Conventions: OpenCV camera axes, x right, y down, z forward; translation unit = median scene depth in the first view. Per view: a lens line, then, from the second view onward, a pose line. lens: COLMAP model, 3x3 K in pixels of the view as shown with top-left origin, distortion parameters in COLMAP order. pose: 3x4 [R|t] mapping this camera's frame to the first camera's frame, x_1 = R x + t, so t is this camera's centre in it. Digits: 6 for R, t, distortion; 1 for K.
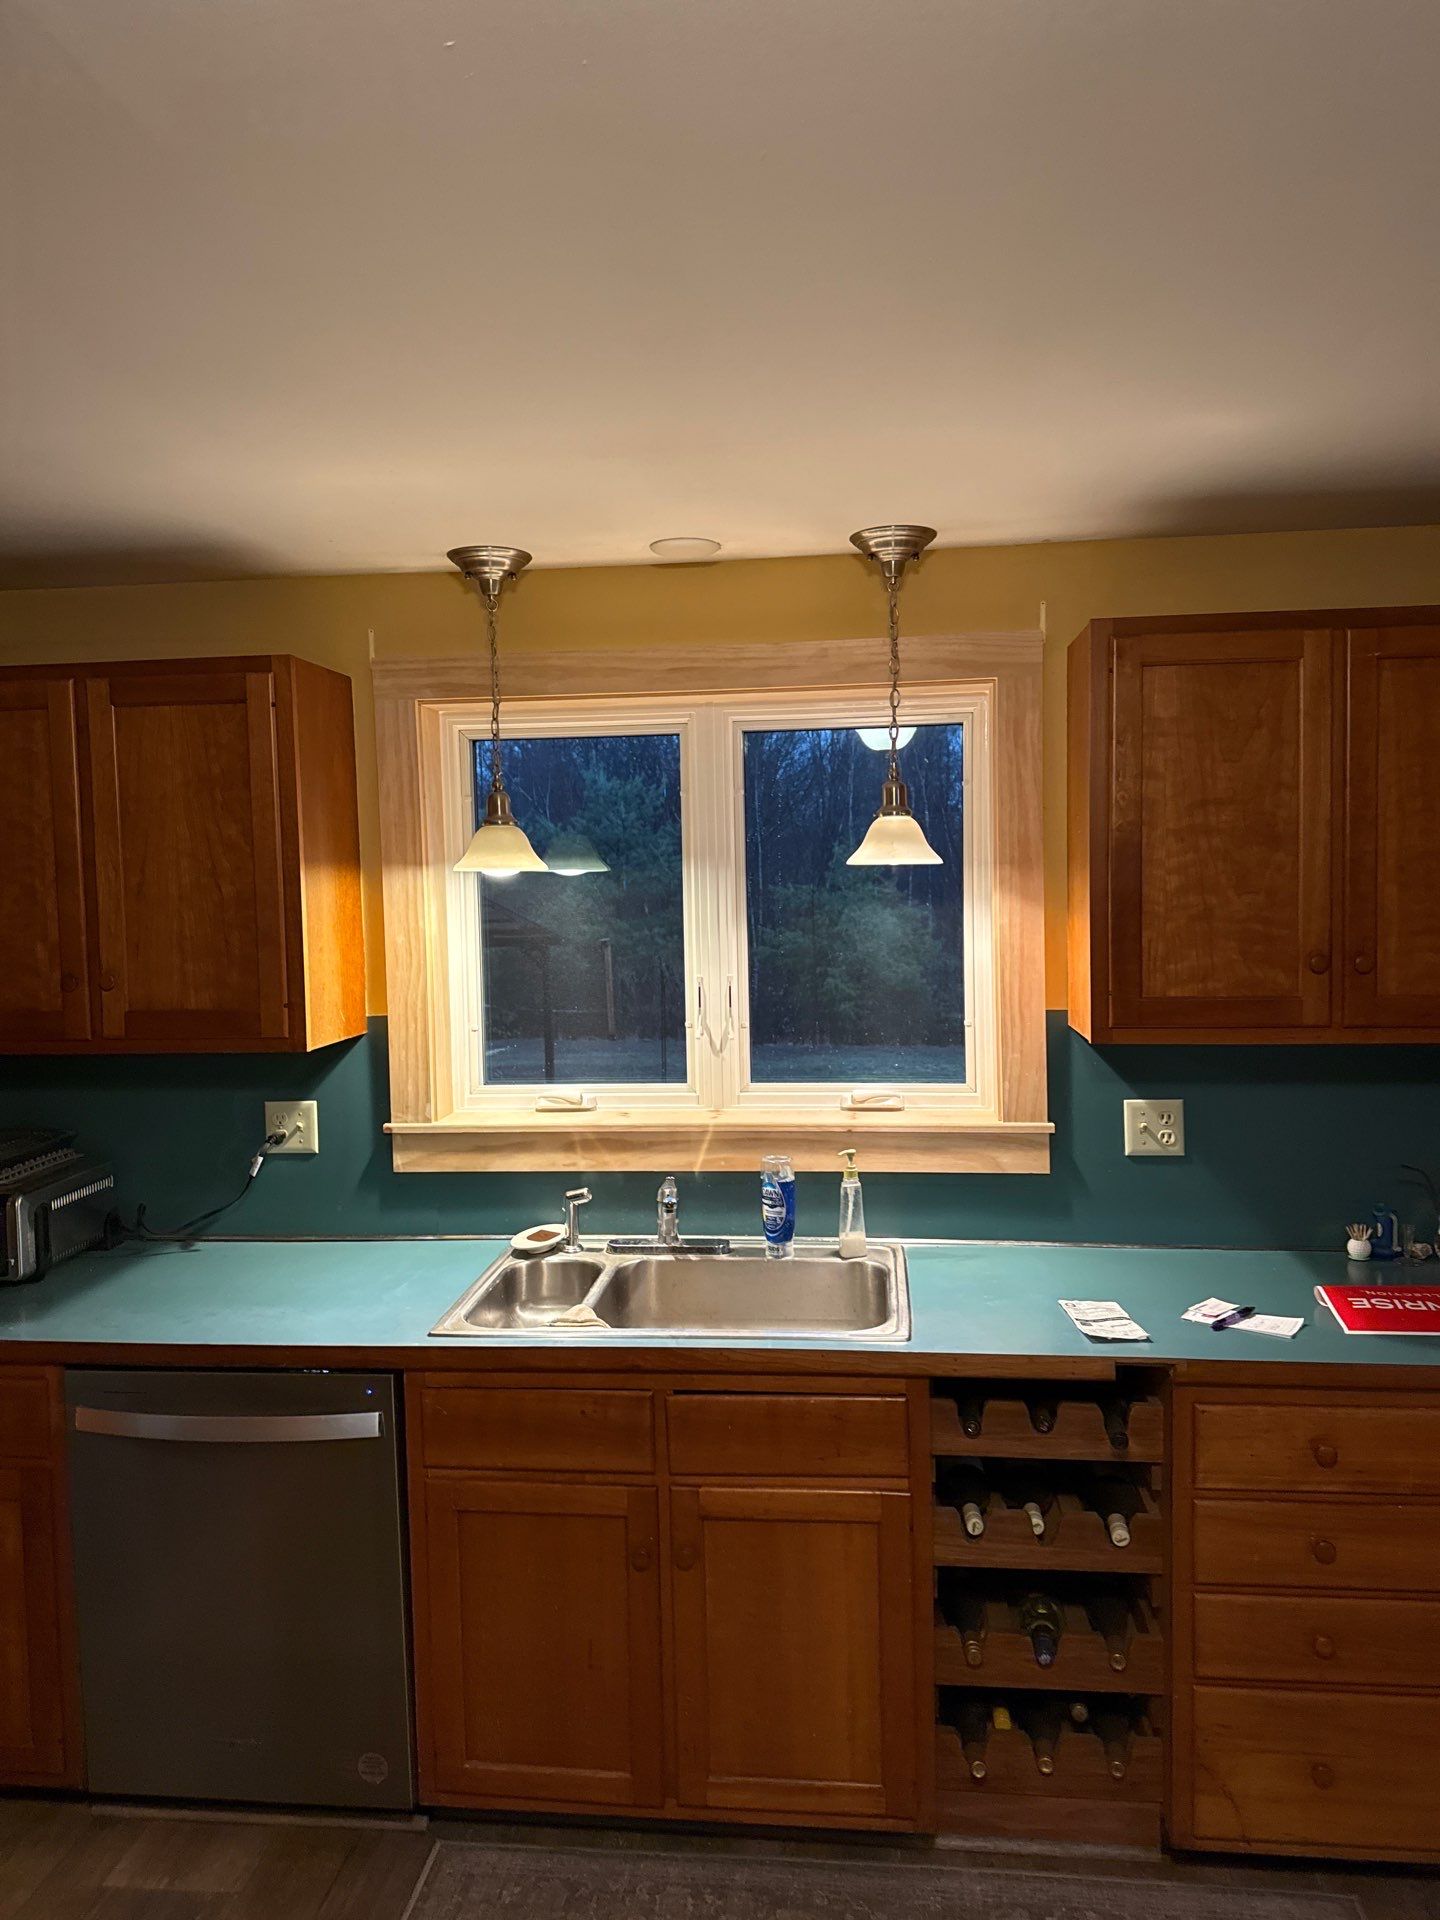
lens RADIAL K [[1345.4, 0, 721.2], [0, 1345.4, 958.5], [0, 0, 1]] dist [0.010813, 0.000283]
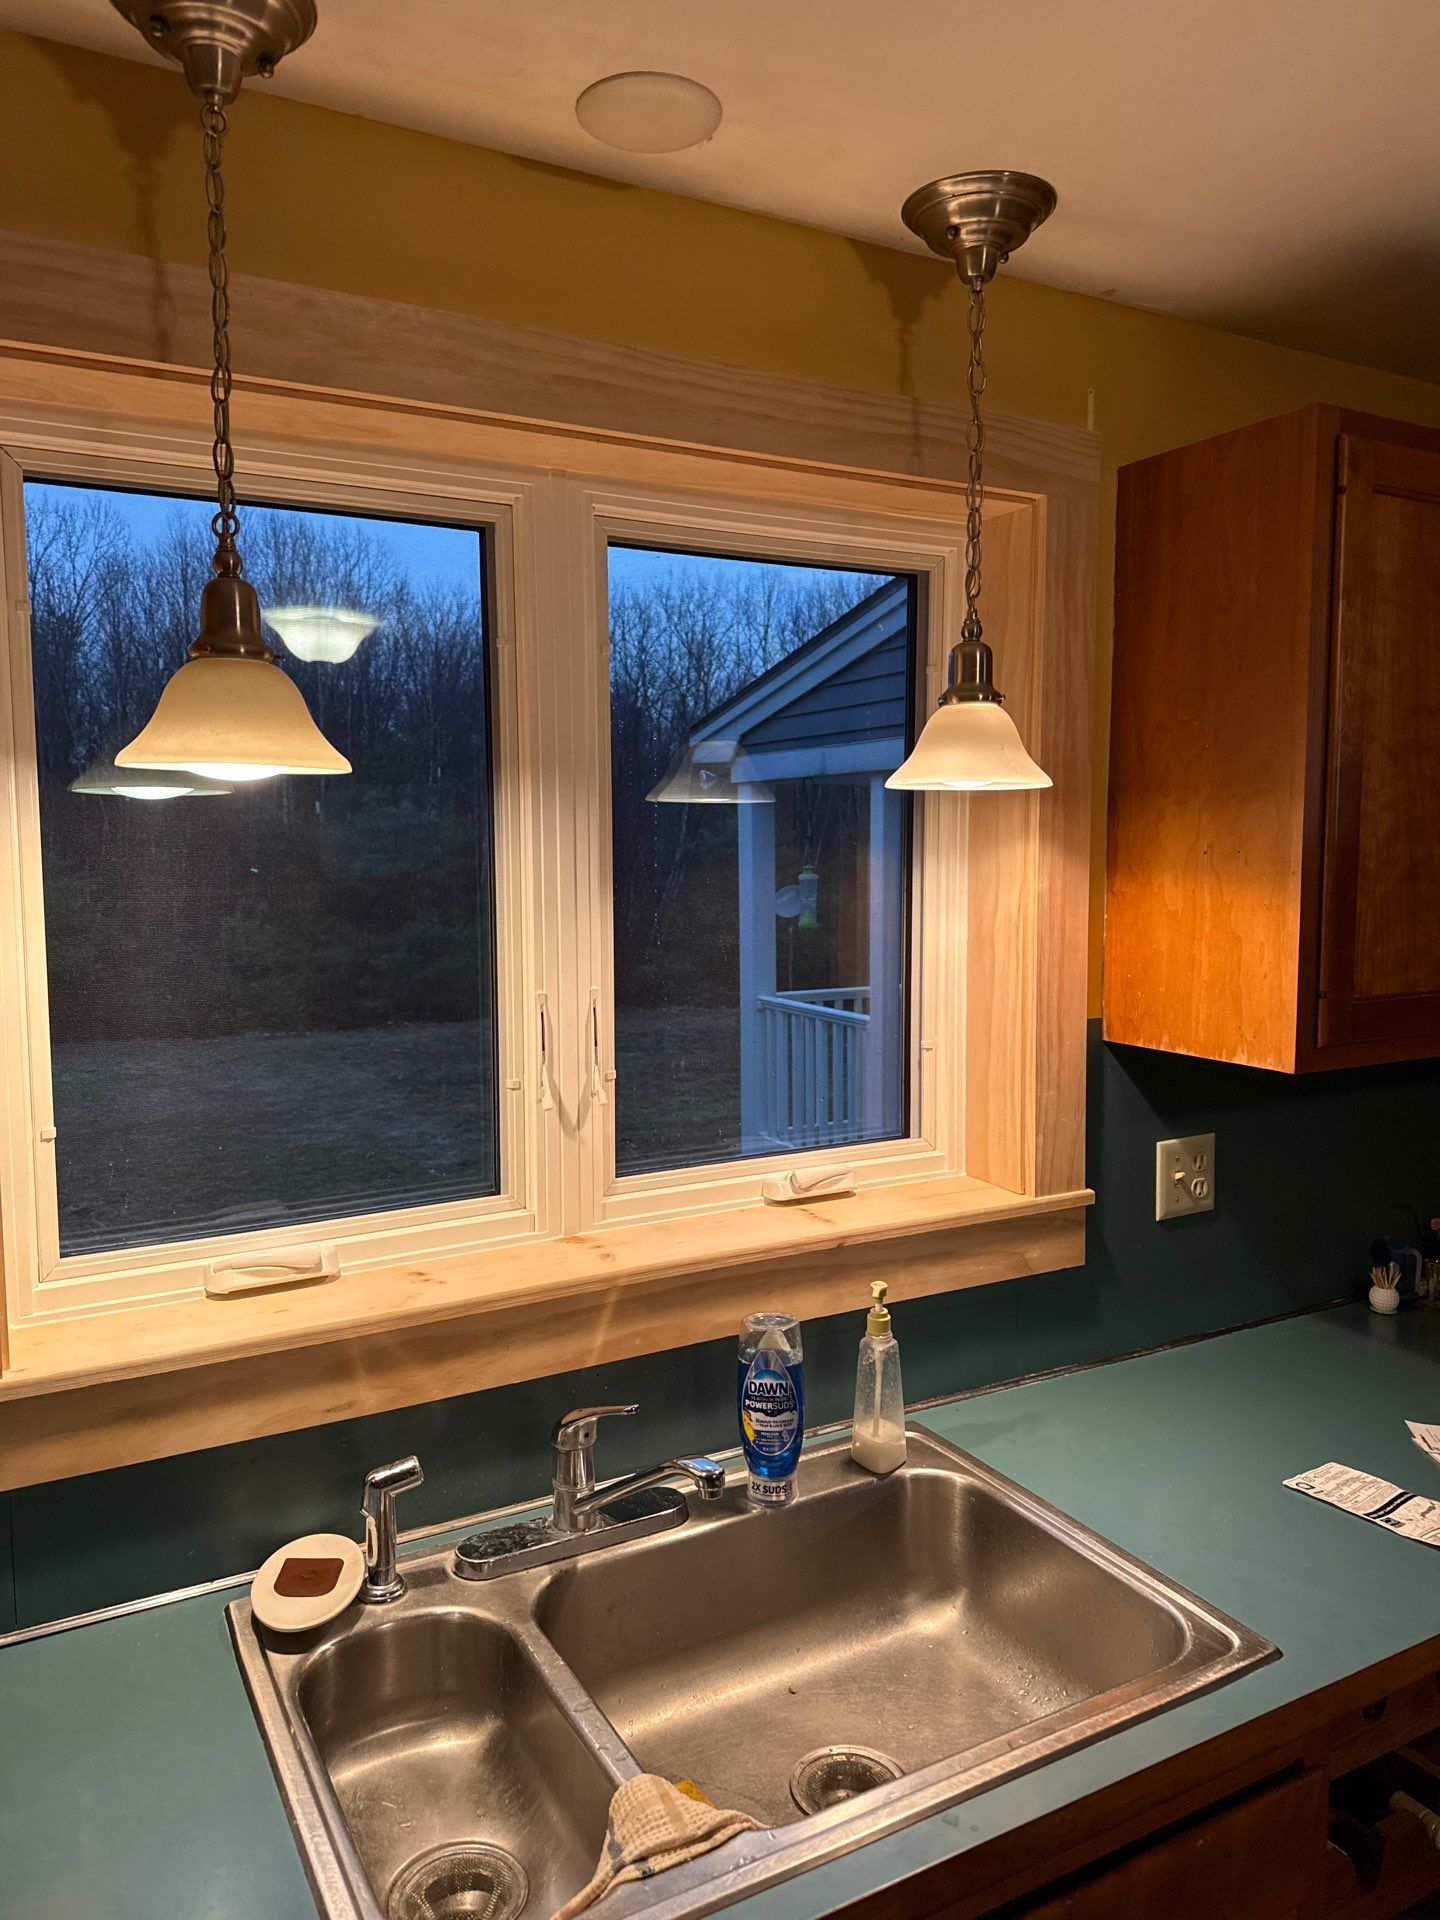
lens RADIAL K [[1345.4, 0, 722.6], [0, 1345.4, 964.3], [0, 0, 1]] dist [0.010813, 0.000283]
pose [[0.808238, -0.035128, 0.587808, -0.289932], [0.022799, 0.999337, 0.028372, -0.012085], [-0.588415, -0.009530, 0.808503, 0.570219]]
